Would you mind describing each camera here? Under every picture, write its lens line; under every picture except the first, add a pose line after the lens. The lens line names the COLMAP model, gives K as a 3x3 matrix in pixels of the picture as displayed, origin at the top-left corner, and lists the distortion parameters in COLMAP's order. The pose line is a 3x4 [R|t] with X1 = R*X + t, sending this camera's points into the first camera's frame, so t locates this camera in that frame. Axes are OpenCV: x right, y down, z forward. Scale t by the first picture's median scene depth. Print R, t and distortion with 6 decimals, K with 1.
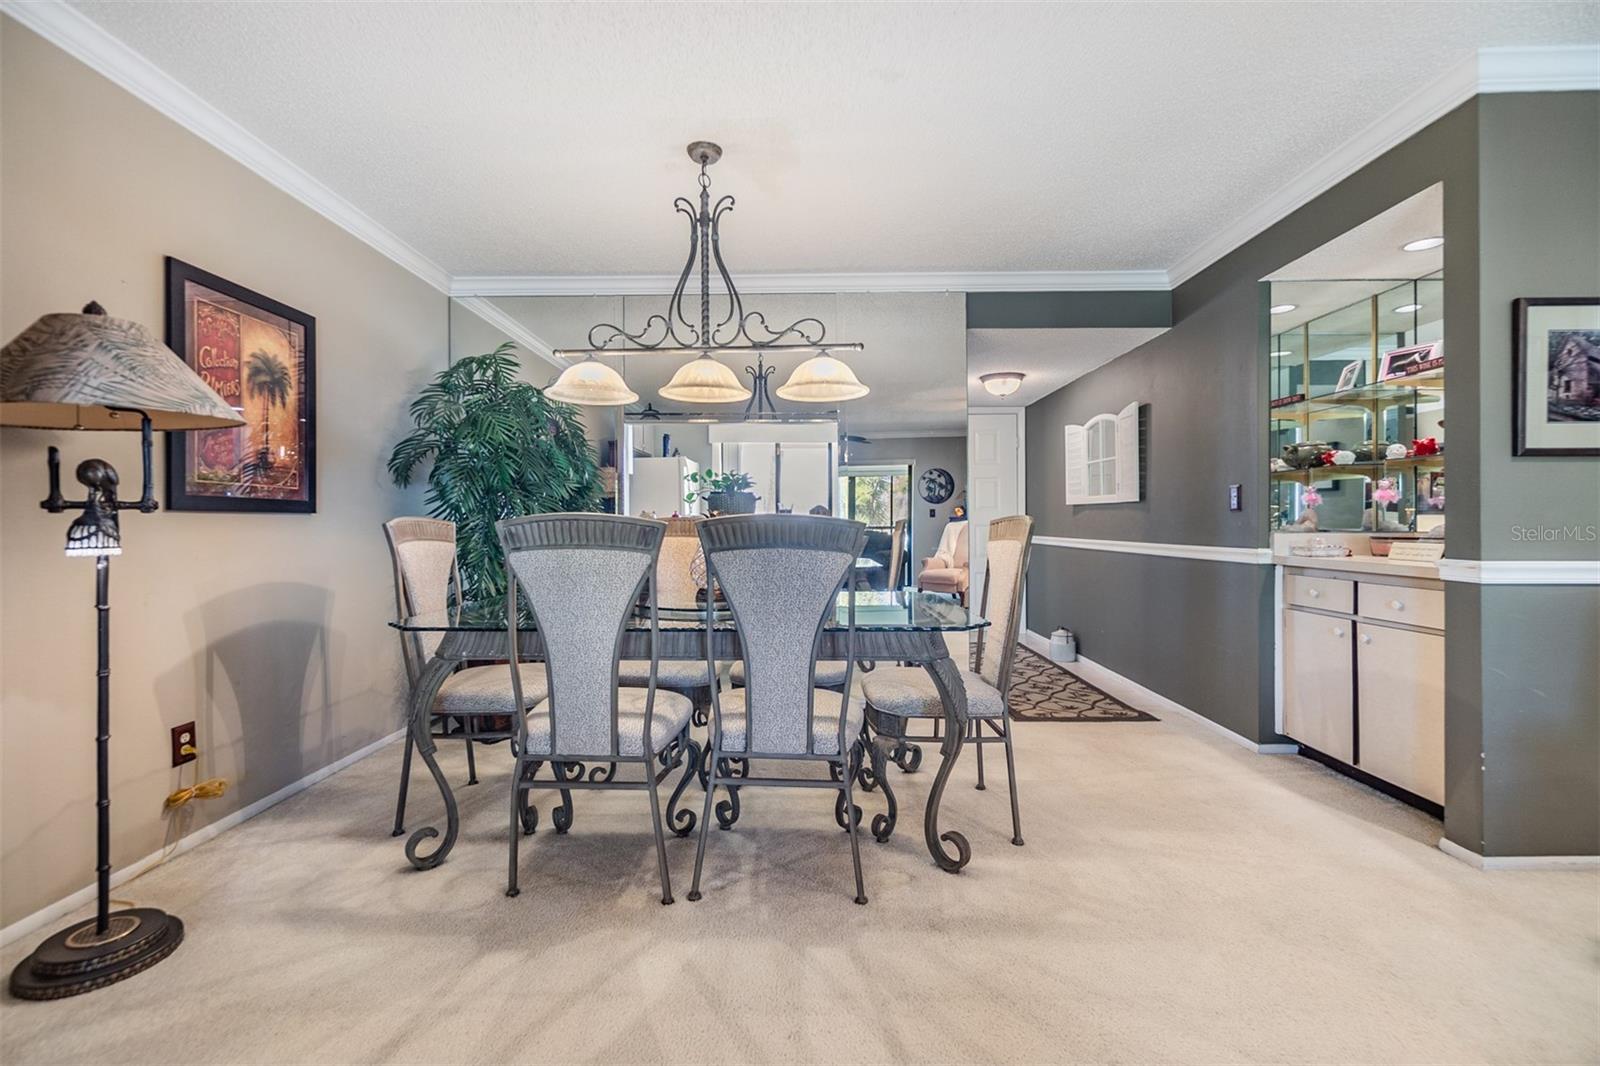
lens RADIAL K [[693.4, 0, 795.0], [0, 693.4, 522.8], [0, 0, 1]] dist [-0.000648, 0.000065]
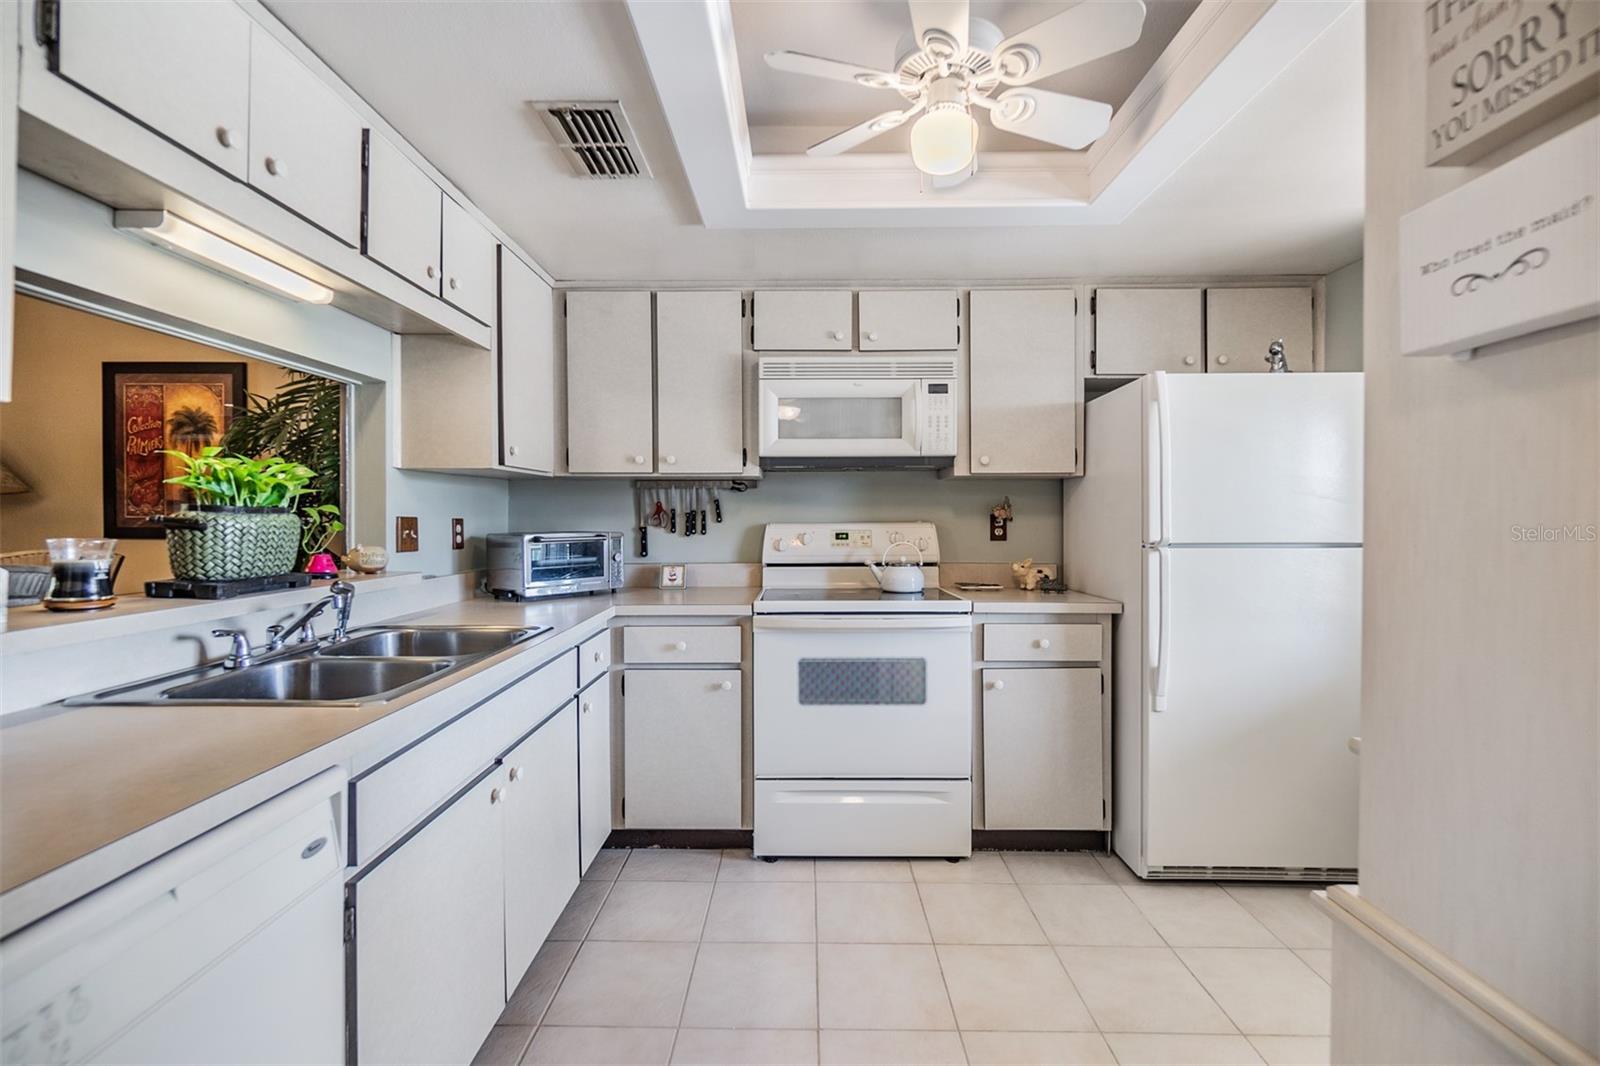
lens RADIAL K [[693.4, 0, 795.0], [0, 693.4, 522.8], [0, 0, 1]] dist [-0.000648, 0.000065]
pose [[0.009479, 0.015305, -0.999838, 0.493045], [-0.000771, 0.999883, 0.015299, -0.065062], [0.999955, 0.000625, 0.009490, 2.144374]]
